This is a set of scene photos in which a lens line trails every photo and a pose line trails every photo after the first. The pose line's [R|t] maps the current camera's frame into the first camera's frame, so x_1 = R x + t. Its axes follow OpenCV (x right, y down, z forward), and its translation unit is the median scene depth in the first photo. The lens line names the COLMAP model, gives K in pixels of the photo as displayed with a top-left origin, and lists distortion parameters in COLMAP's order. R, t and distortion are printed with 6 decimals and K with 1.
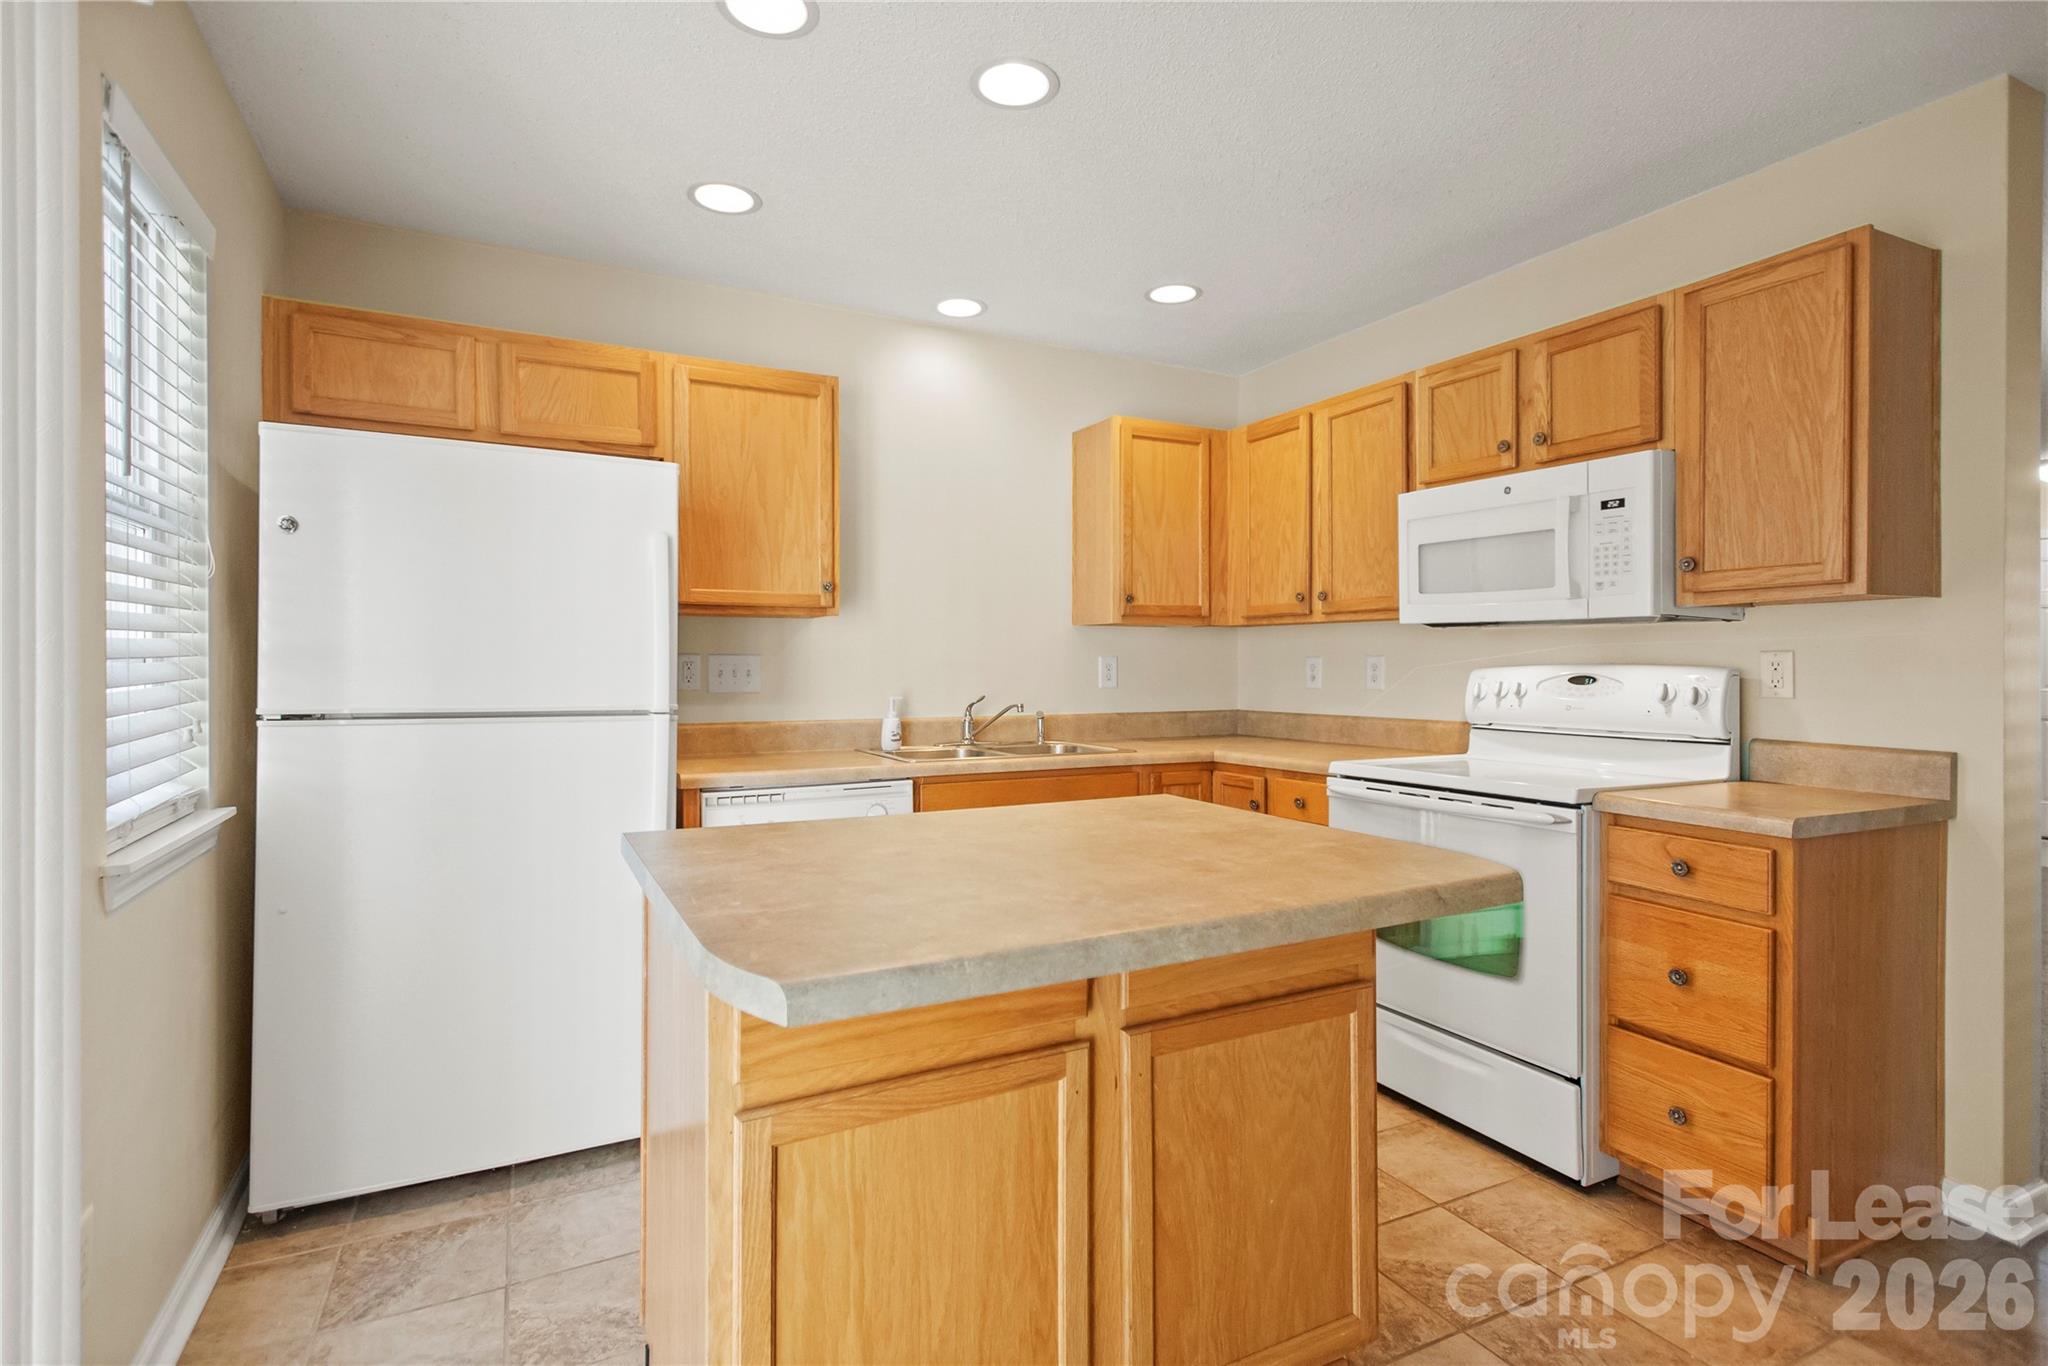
lens RADIAL K [[999.1, 0, 1015.8], [0, 999.1, 670.5], [0, 0, 1]] dist [0.014329, 0.000020]
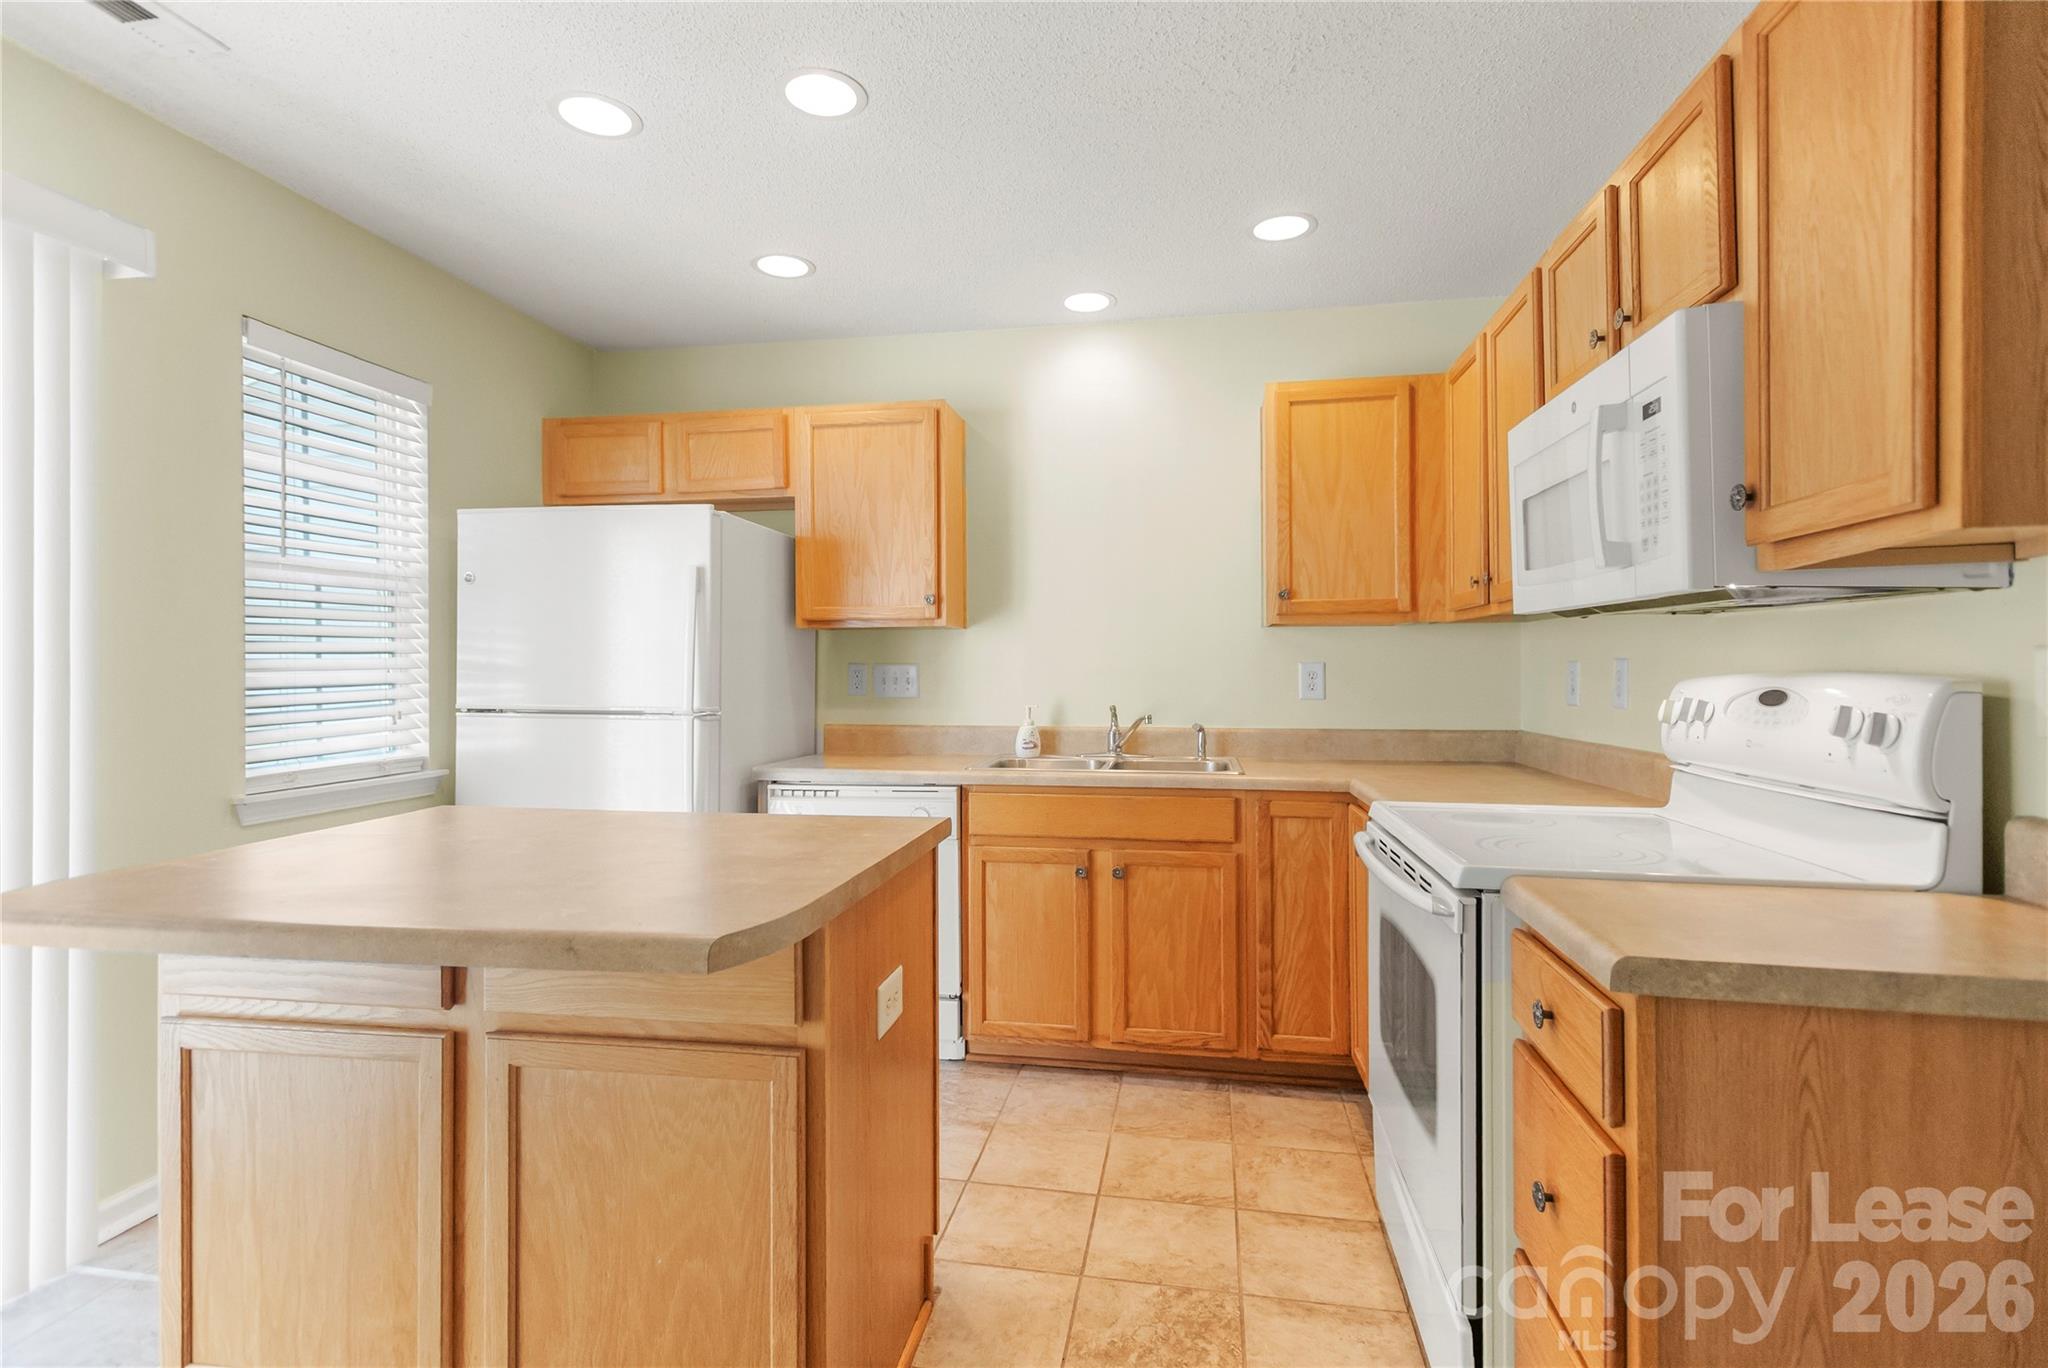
lens RADIAL K [[980.8, 0, 1017.7], [0, 980.8, 669.4], [0, 0, 1]] dist [0.012495, -0.000162]
pose [[0.796169, -0.002930, -0.605067, 0.516999], [-0.001083, 0.999980, -0.006267, -0.003174], [0.605073, 0.005644, 0.796150, 0.232629]]
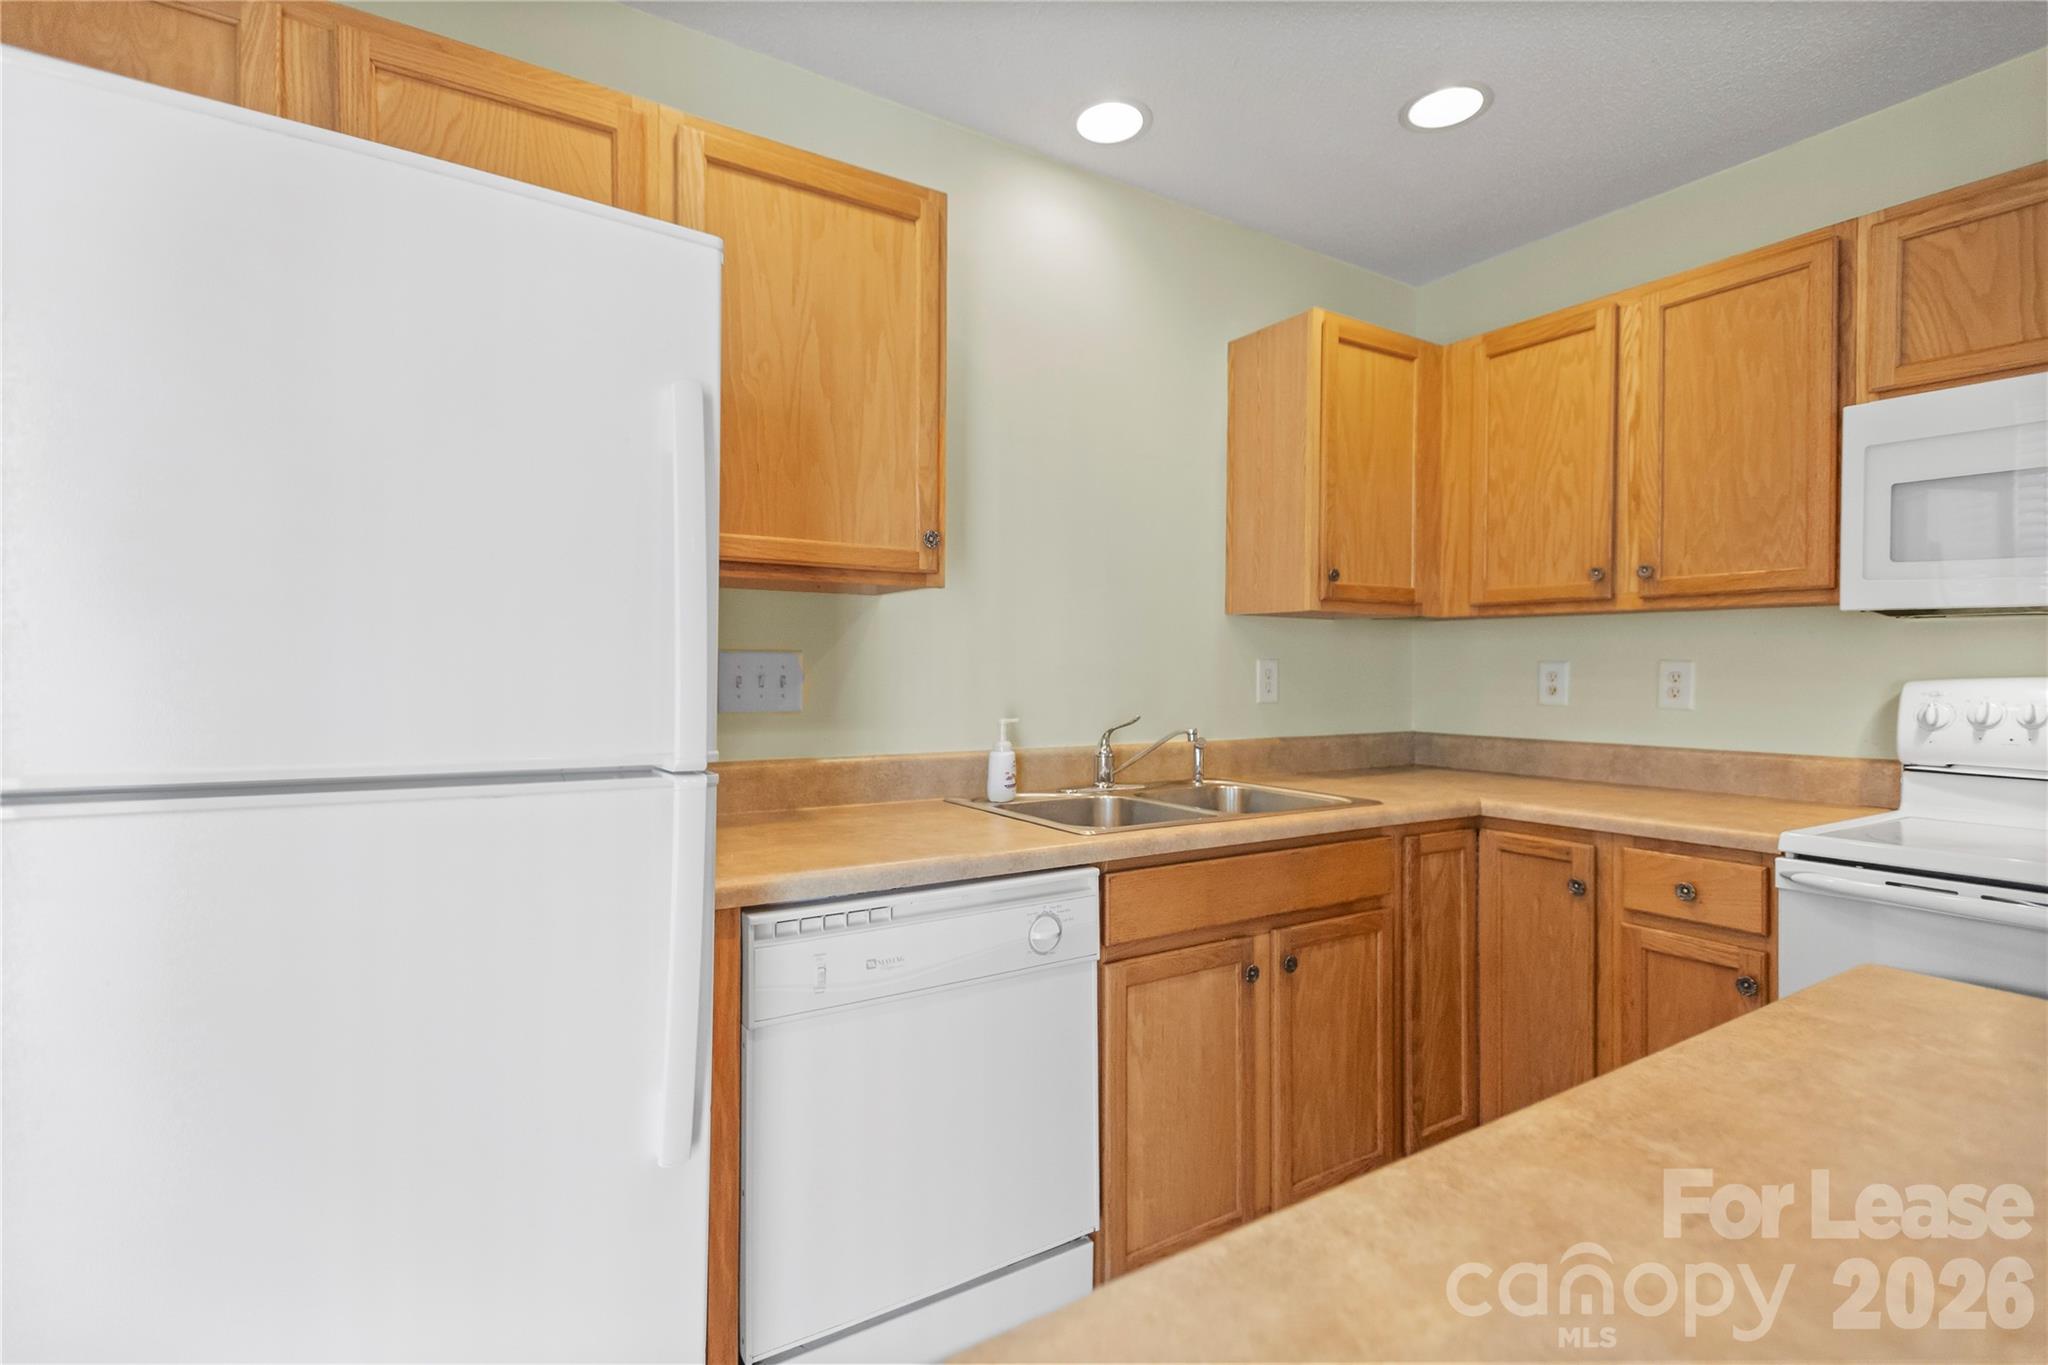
lens RADIAL K [[959.5, 0, 1024.0], [0, 959.5, 682.5], [0, 0, 1]] dist [0.011507, -0.000313]
pose [[0.995484, 0.005762, 0.094753, -0.190151], [-0.006537, 0.999948, 0.007868, -0.002069], [-0.094703, -0.008452, 0.995470, 0.426110]]
